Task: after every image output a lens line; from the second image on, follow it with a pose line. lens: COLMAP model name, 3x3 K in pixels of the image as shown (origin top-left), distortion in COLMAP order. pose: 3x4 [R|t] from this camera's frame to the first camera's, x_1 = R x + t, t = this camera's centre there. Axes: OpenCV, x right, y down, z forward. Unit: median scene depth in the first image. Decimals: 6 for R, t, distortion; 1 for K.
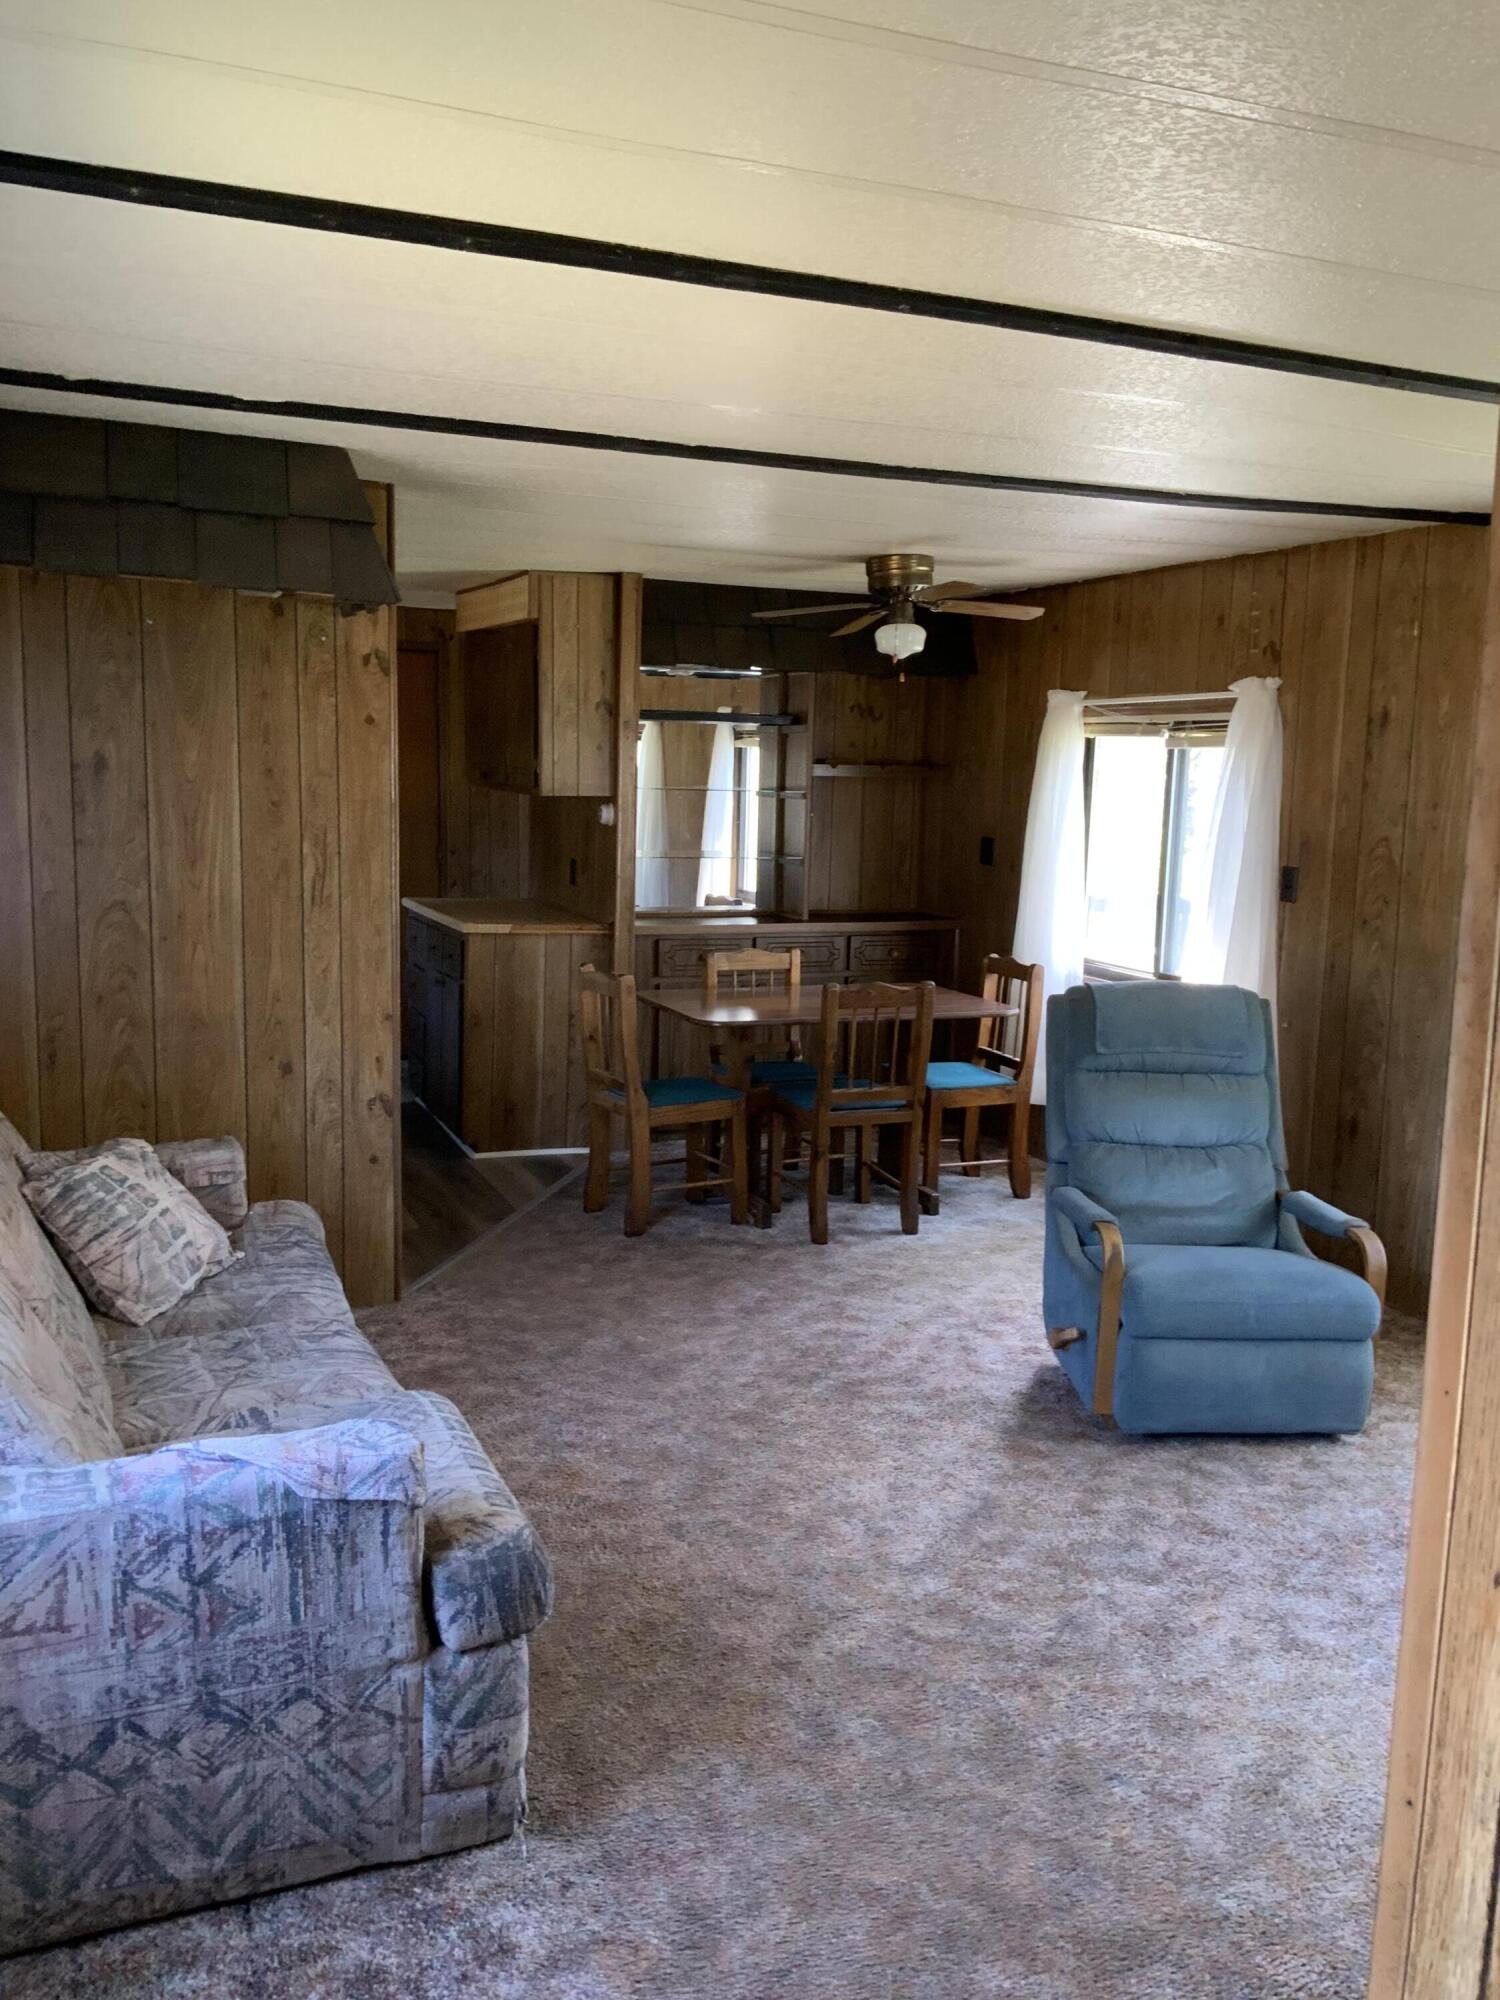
lens RADIAL K [[1637.1, 0, 750.0], [0, 1637.1, 1000.0], [0, 0, 1]] dist [0.099273, -0.193720]
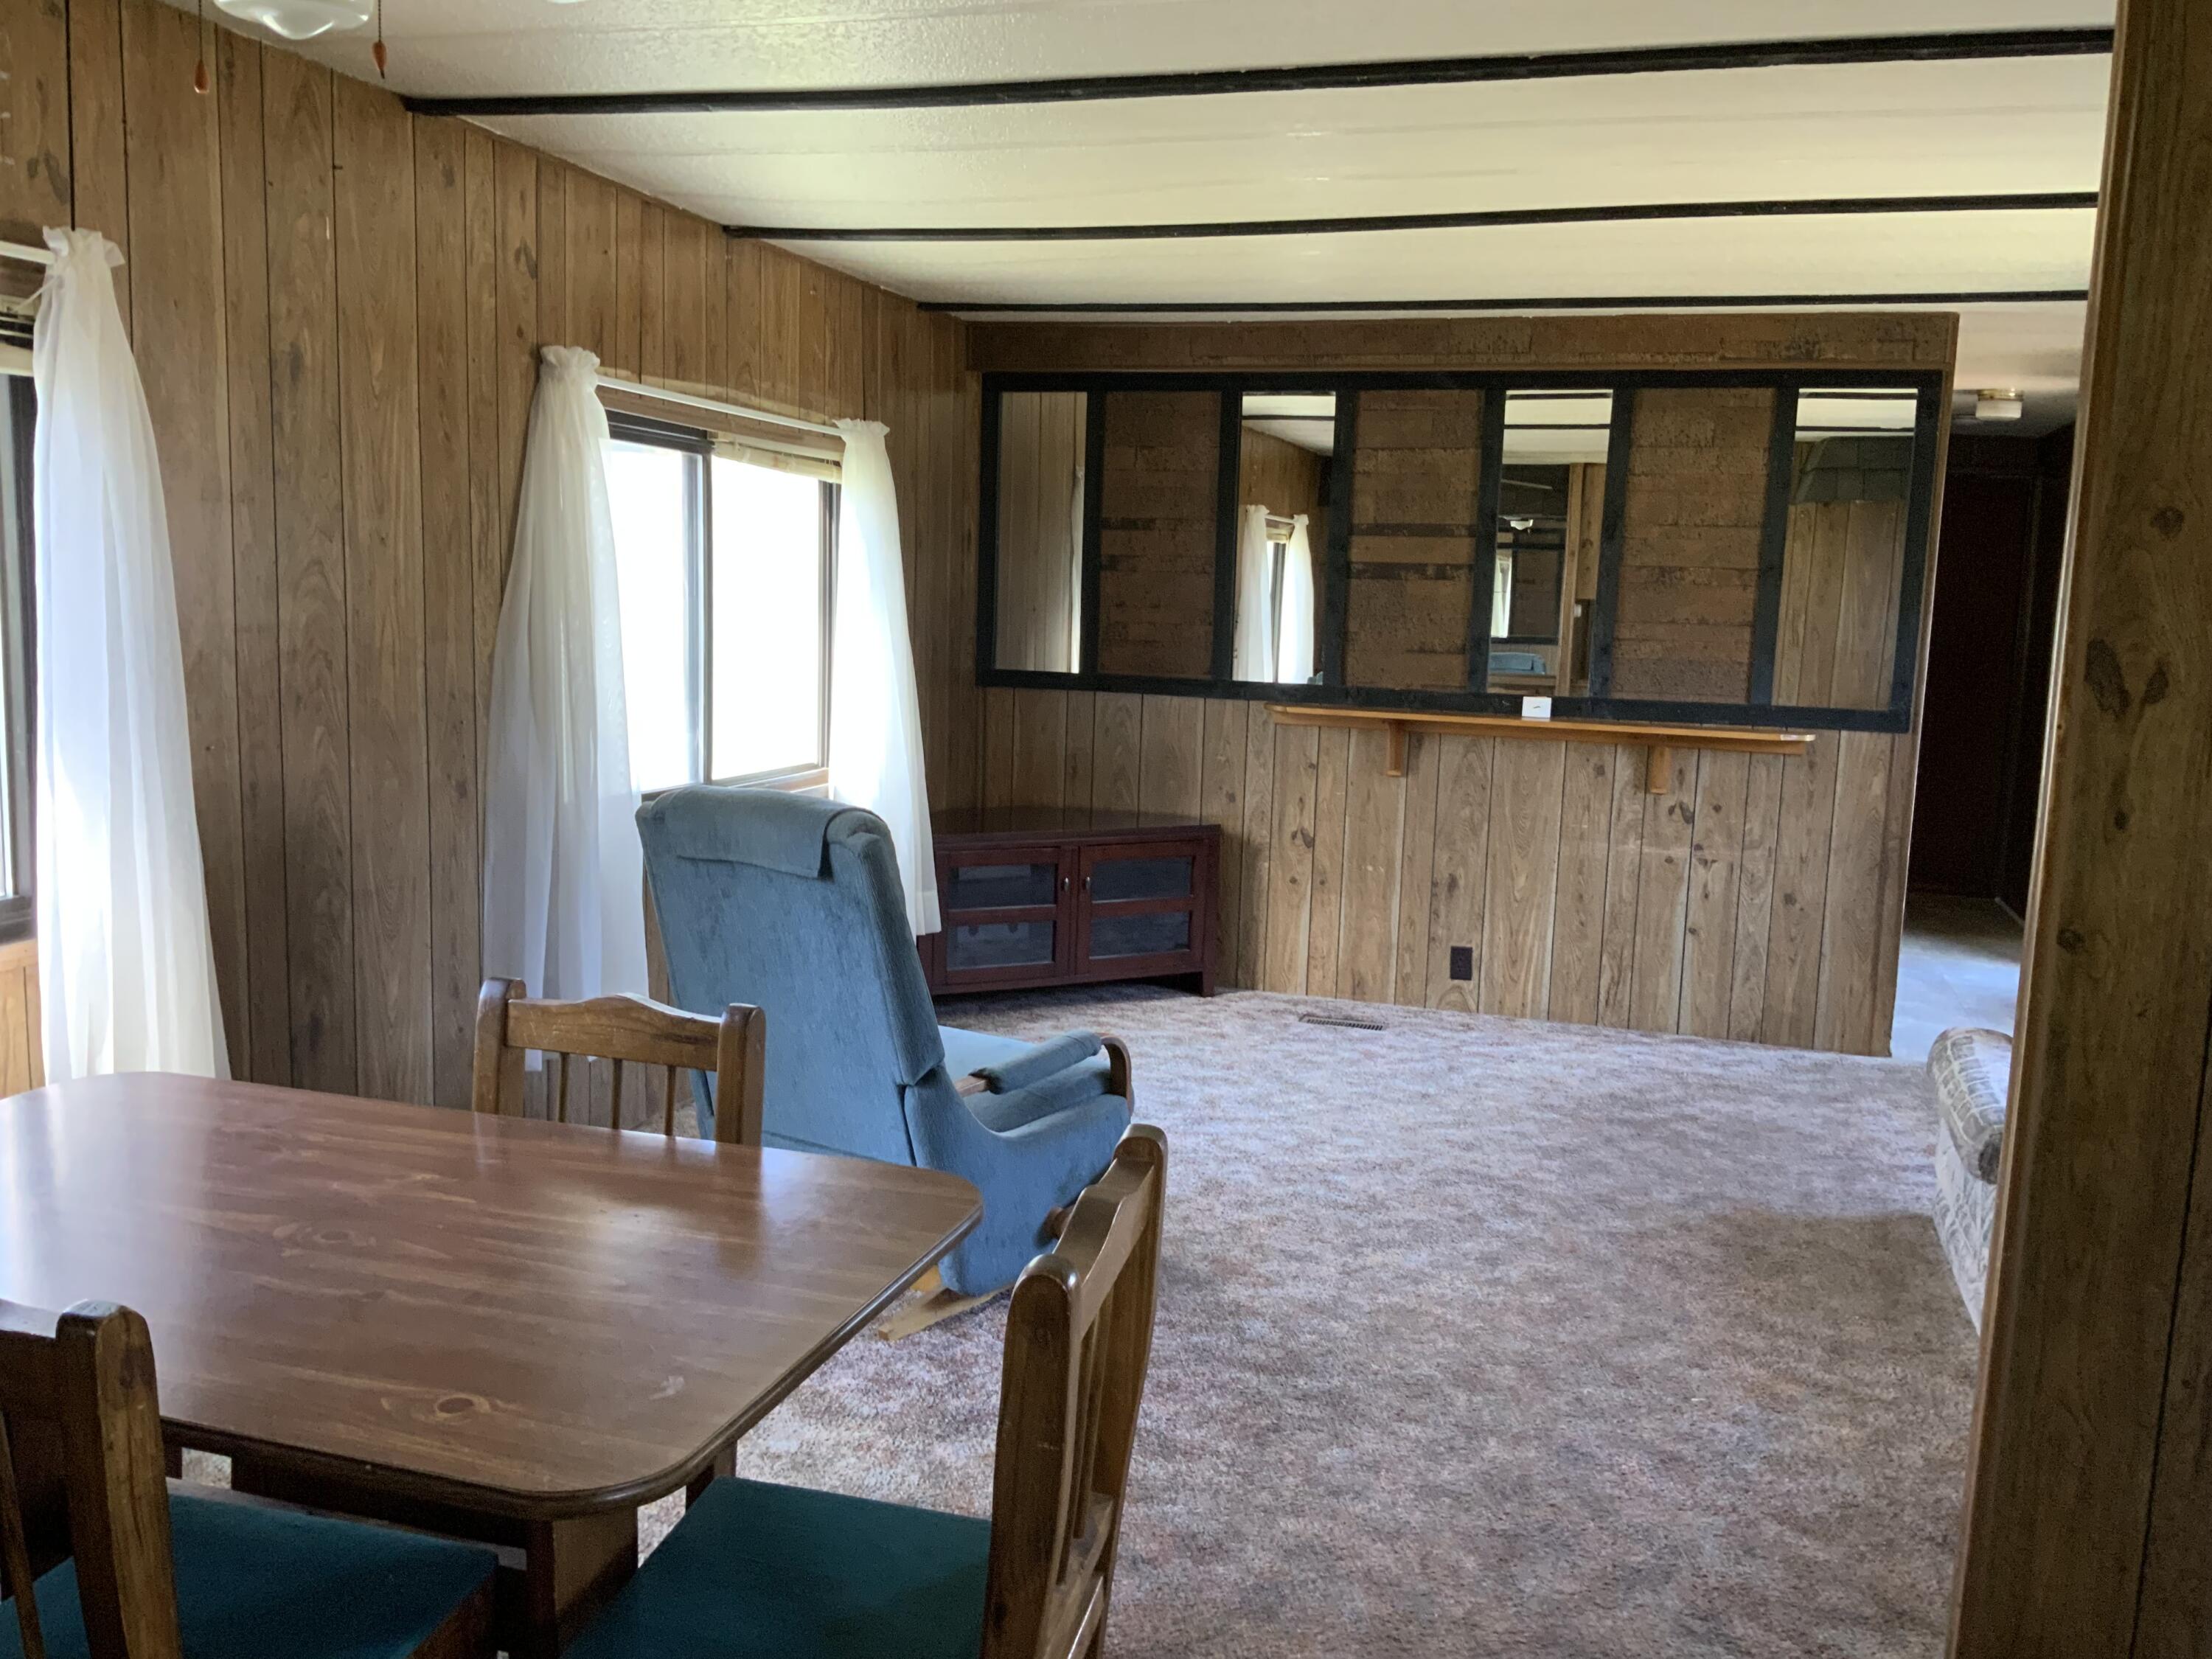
lens RADIAL K [[1802.8, 0, 1100.8], [0, 1802.8, 829.2], [0, 0, 1]] dist [0.115284, -0.238104]
pose [[-0.757854, -0.137090, 0.637859, -0.400543], [0.041648, 0.965515, 0.256994, -0.224782], [-0.651094, 0.221330, -0.726009, 1.817217]]
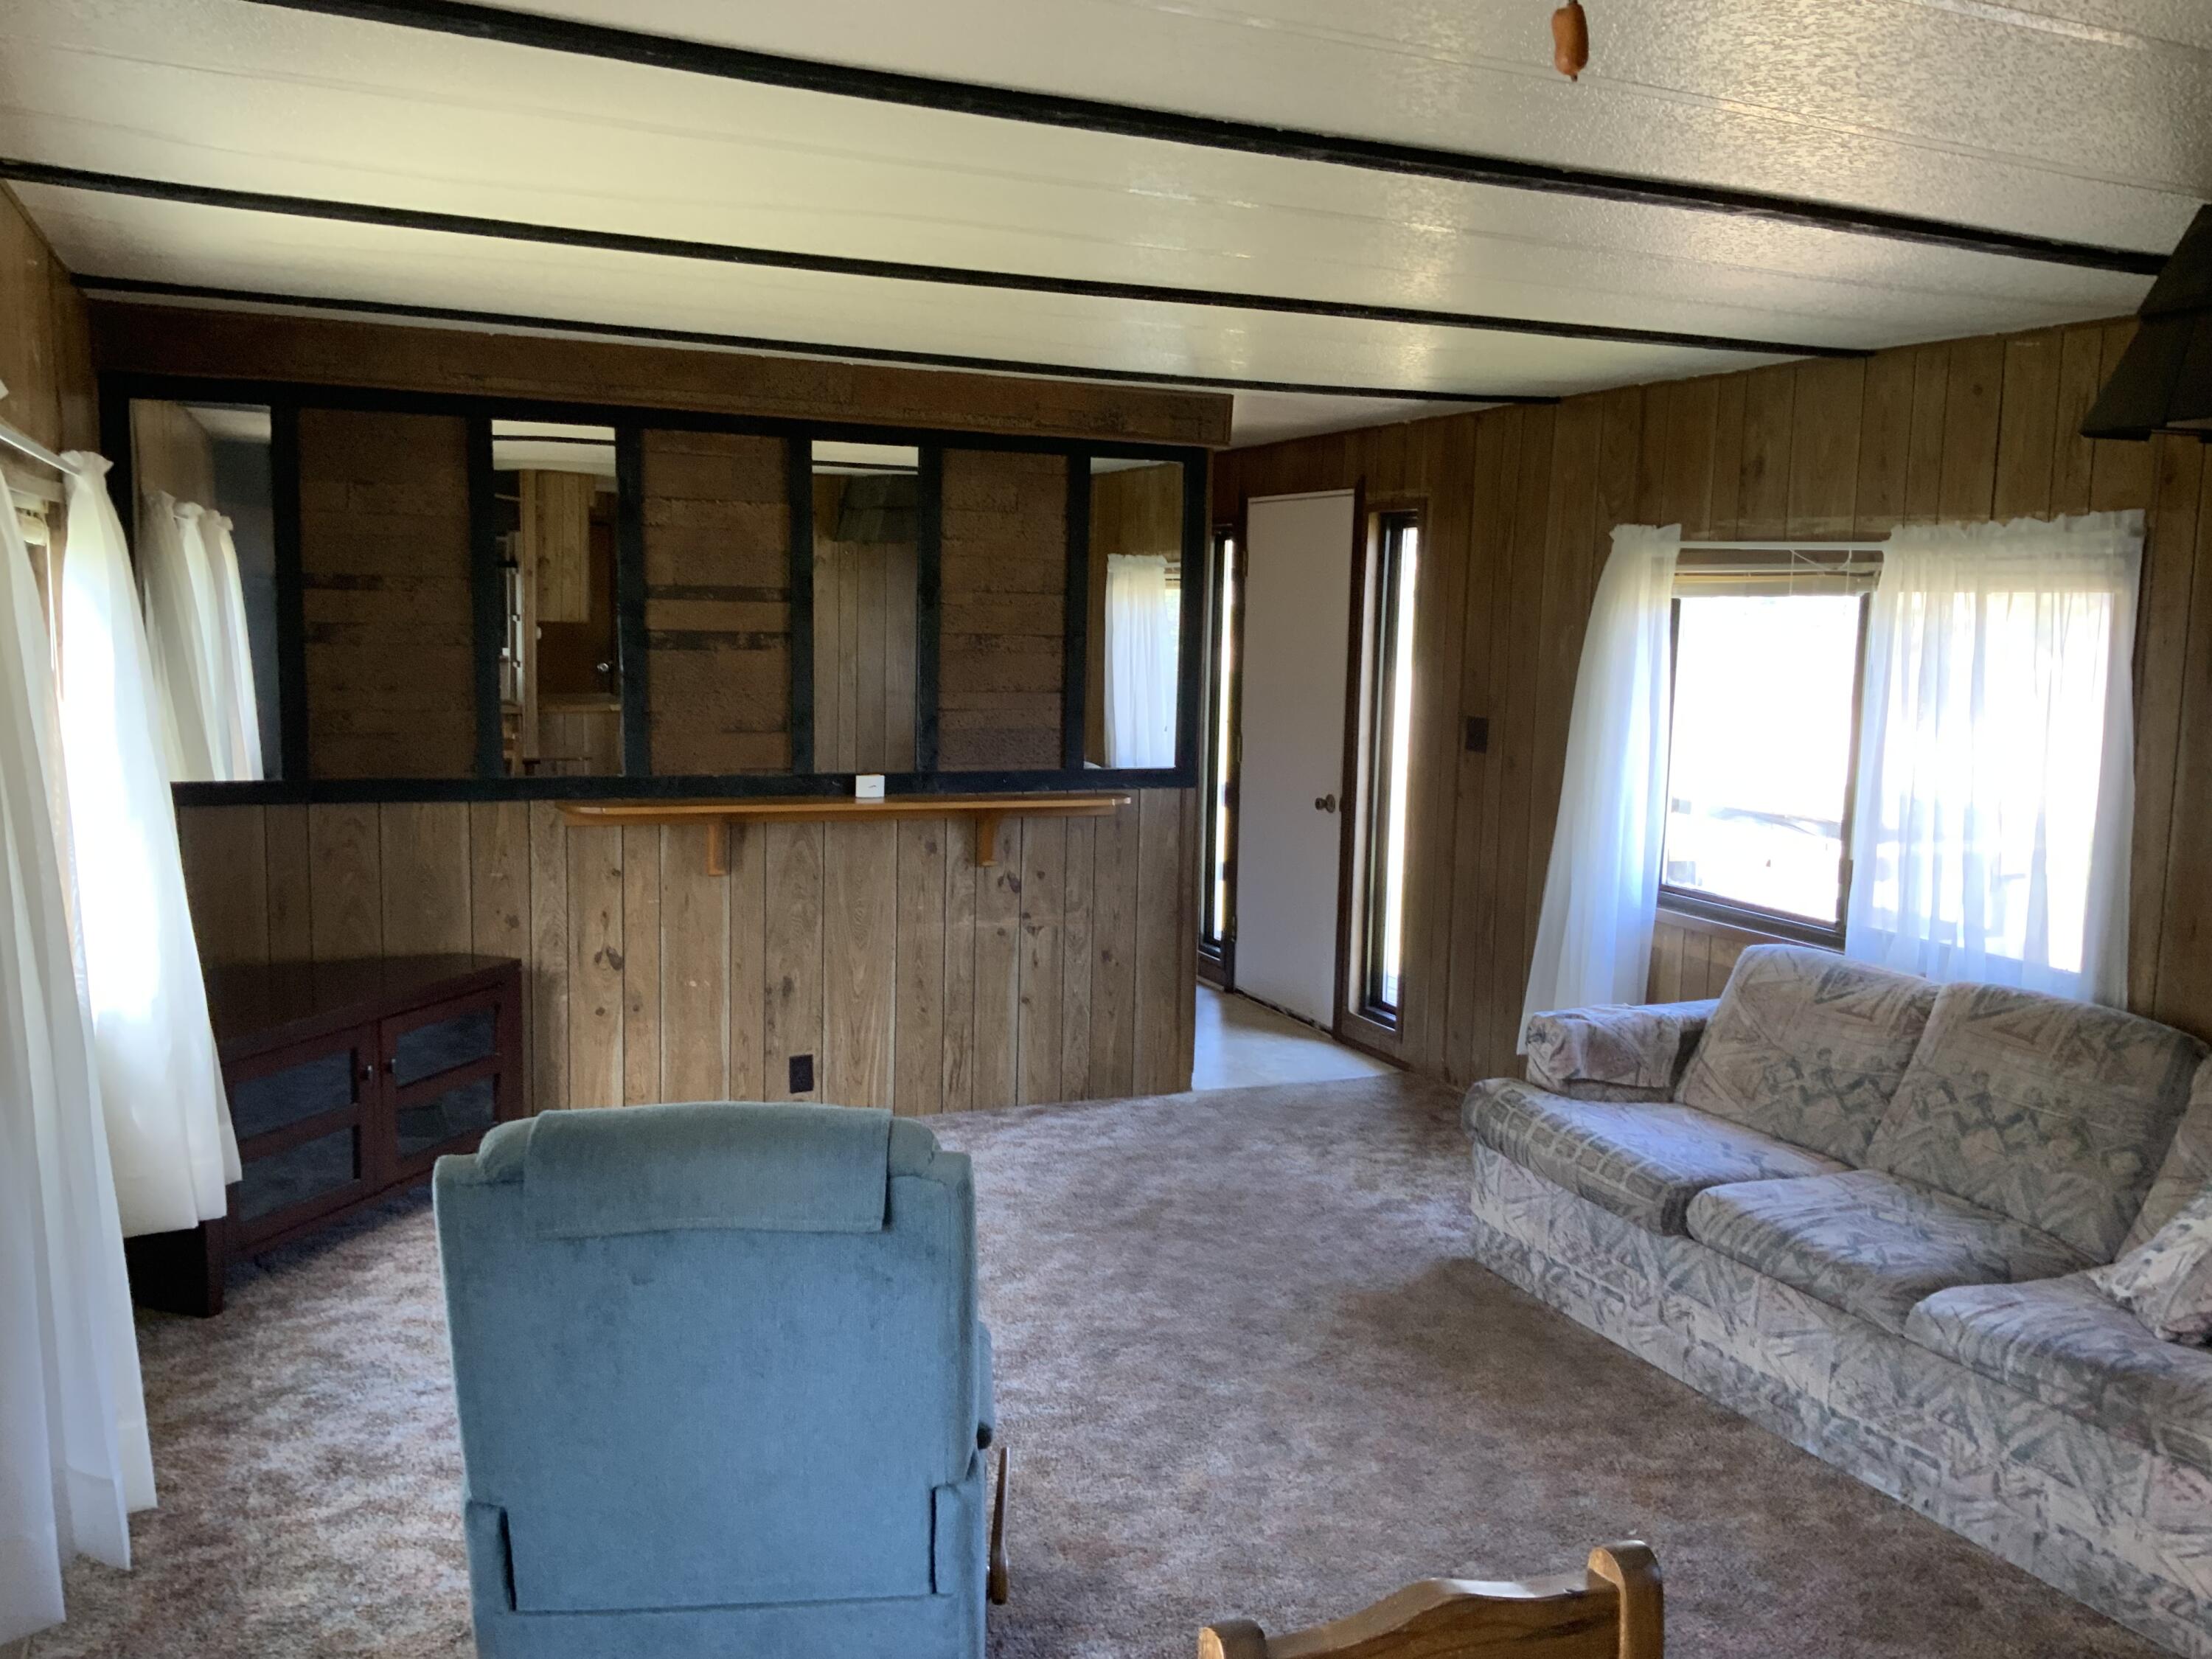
lens RADIAL K [[1802.8, 0, 1100.8], [0, 1802.8, 829.2], [0, 0, 1]] dist [0.115284, -0.238104]
pose [[-0.998659, -0.047691, -0.020122, 0.202956], [-0.051322, 0.962902, 0.264926, -0.268510], [0.006741, 0.265604, -0.964059, 1.809518]]
